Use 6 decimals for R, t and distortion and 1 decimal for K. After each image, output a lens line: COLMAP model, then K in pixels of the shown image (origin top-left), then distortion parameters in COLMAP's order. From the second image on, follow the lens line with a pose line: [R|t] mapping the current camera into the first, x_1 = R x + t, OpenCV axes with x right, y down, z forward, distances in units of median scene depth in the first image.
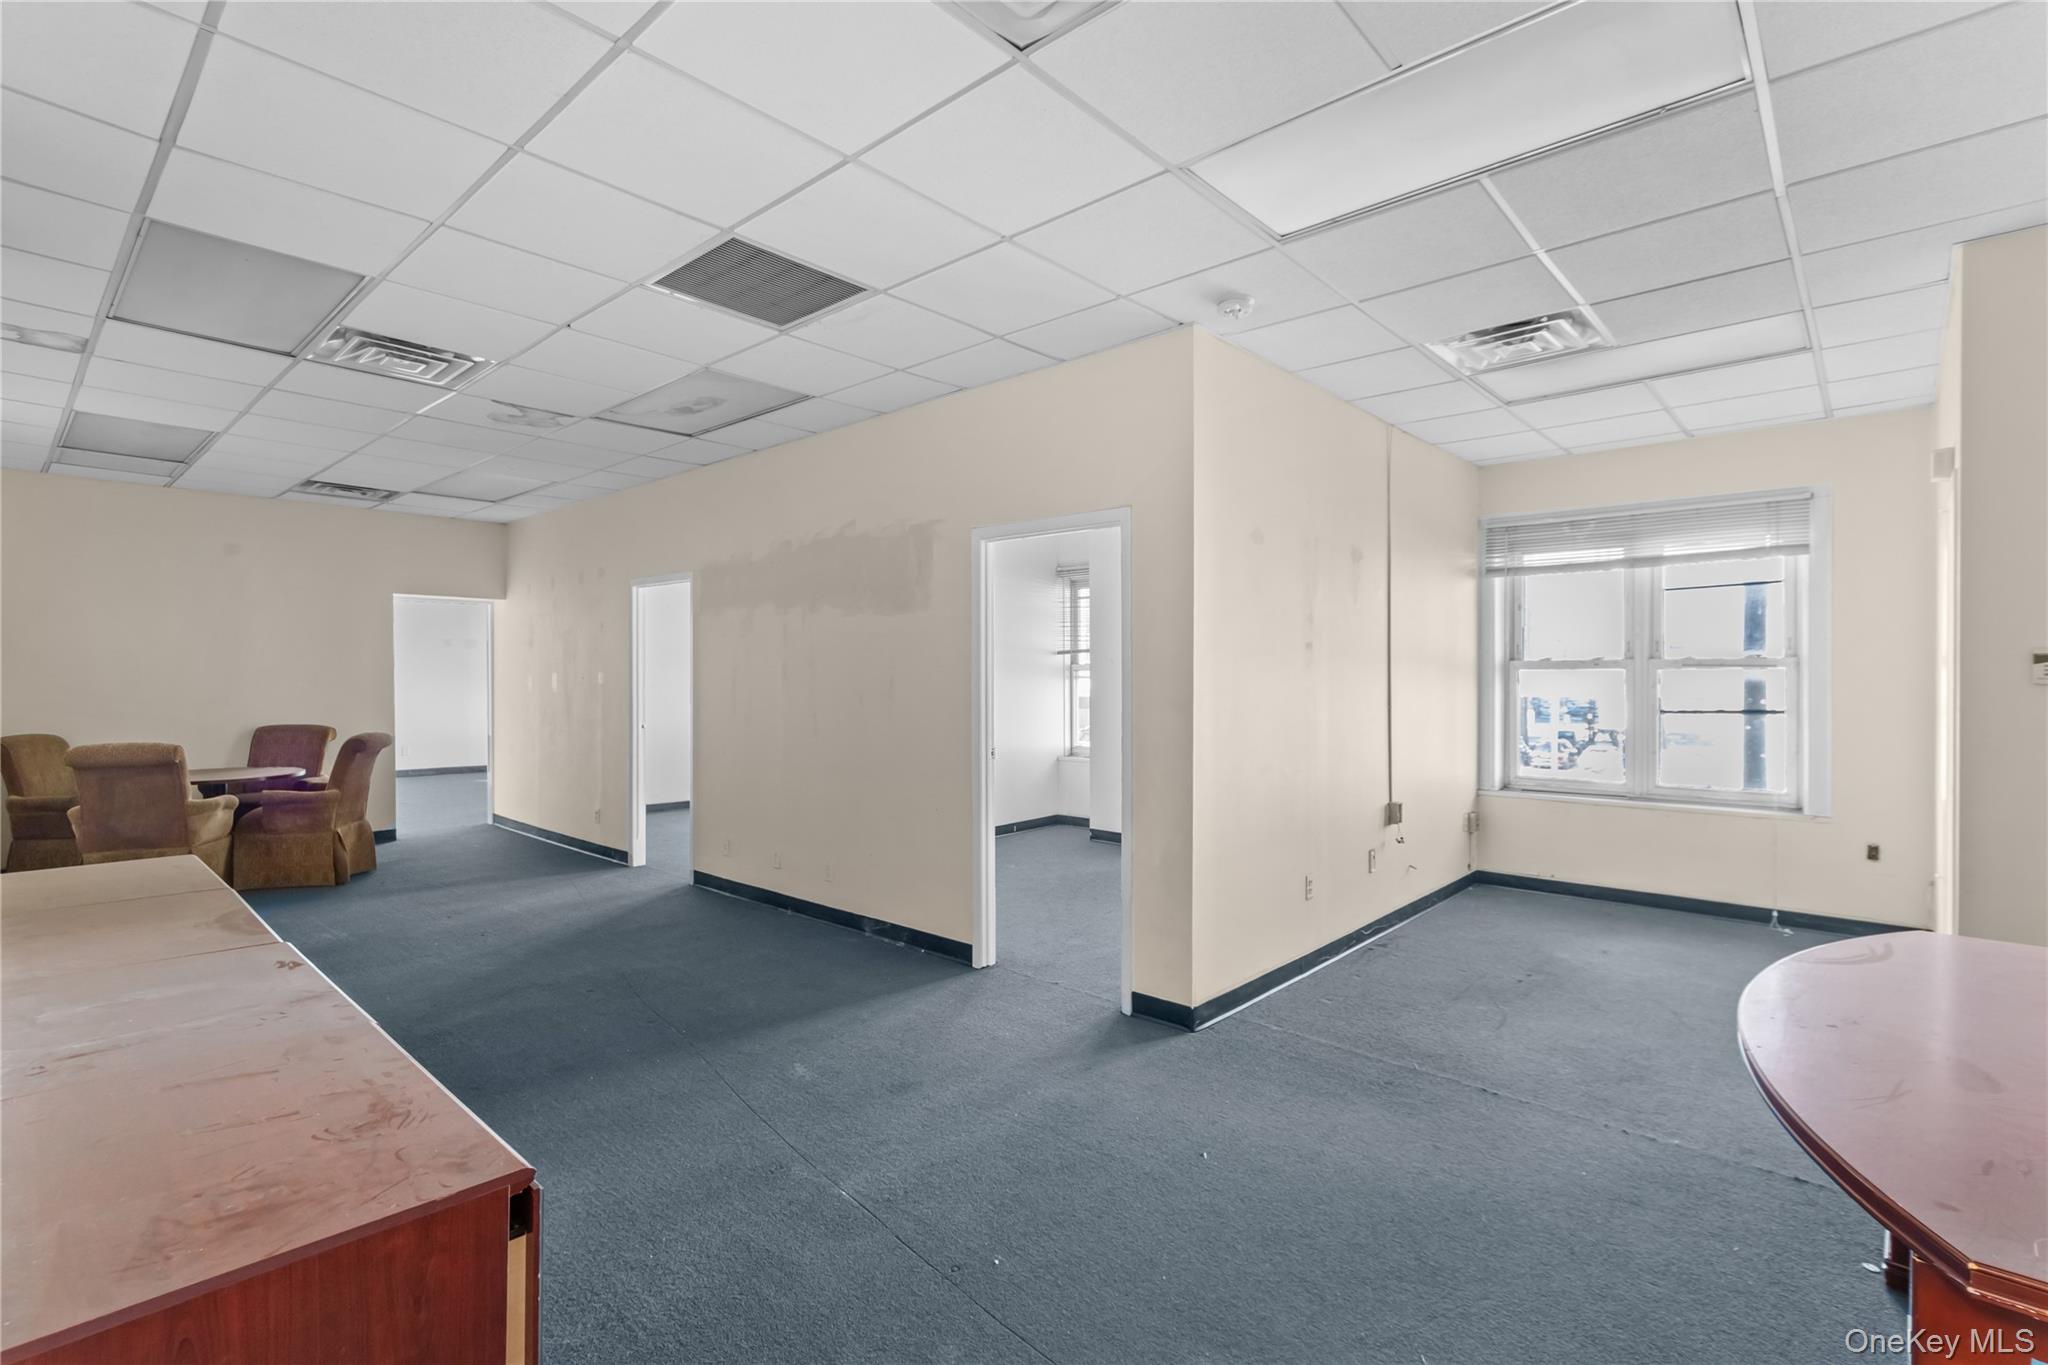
lens RADIAL K [[949.7, 0, 1025.5], [0, 949.7, 677.6], [0, 0, 1]] dist [-0.016956, -0.000308]
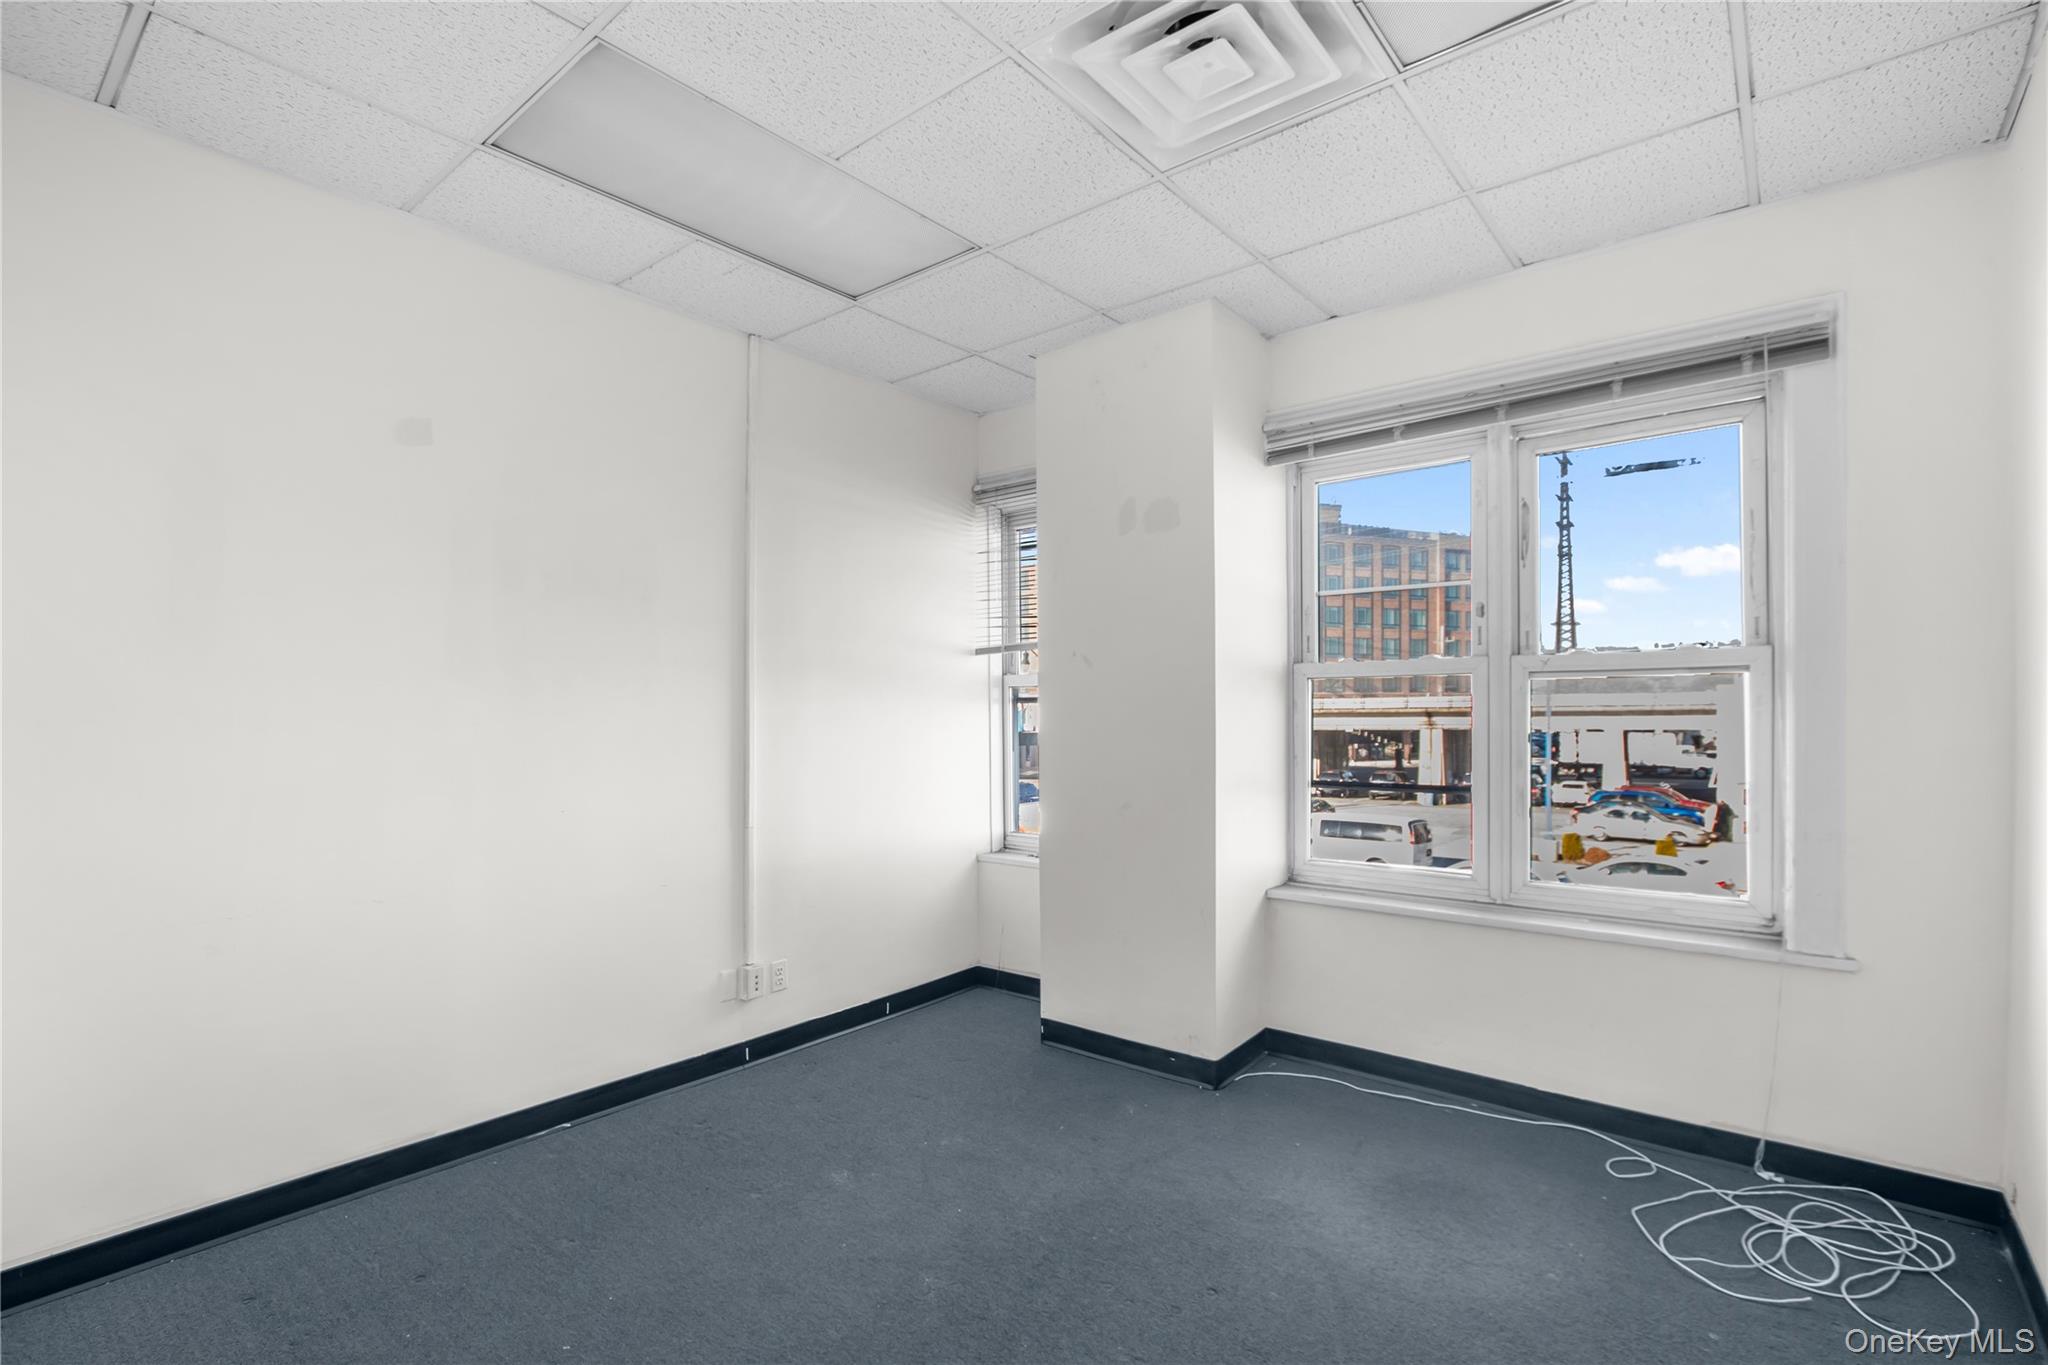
lens RADIAL K [[949.7, 0, 1023.3], [0, 949.7, 704.0], [0, 0, 1]] dist [-0.016956, -0.000308]
pose [[0.998946, -0.003568, 0.045753, 0.048396], [0.004028, 0.999942, -0.009964, 0.009894], [-0.045715, 0.010138, 0.998903, 0.667822]]
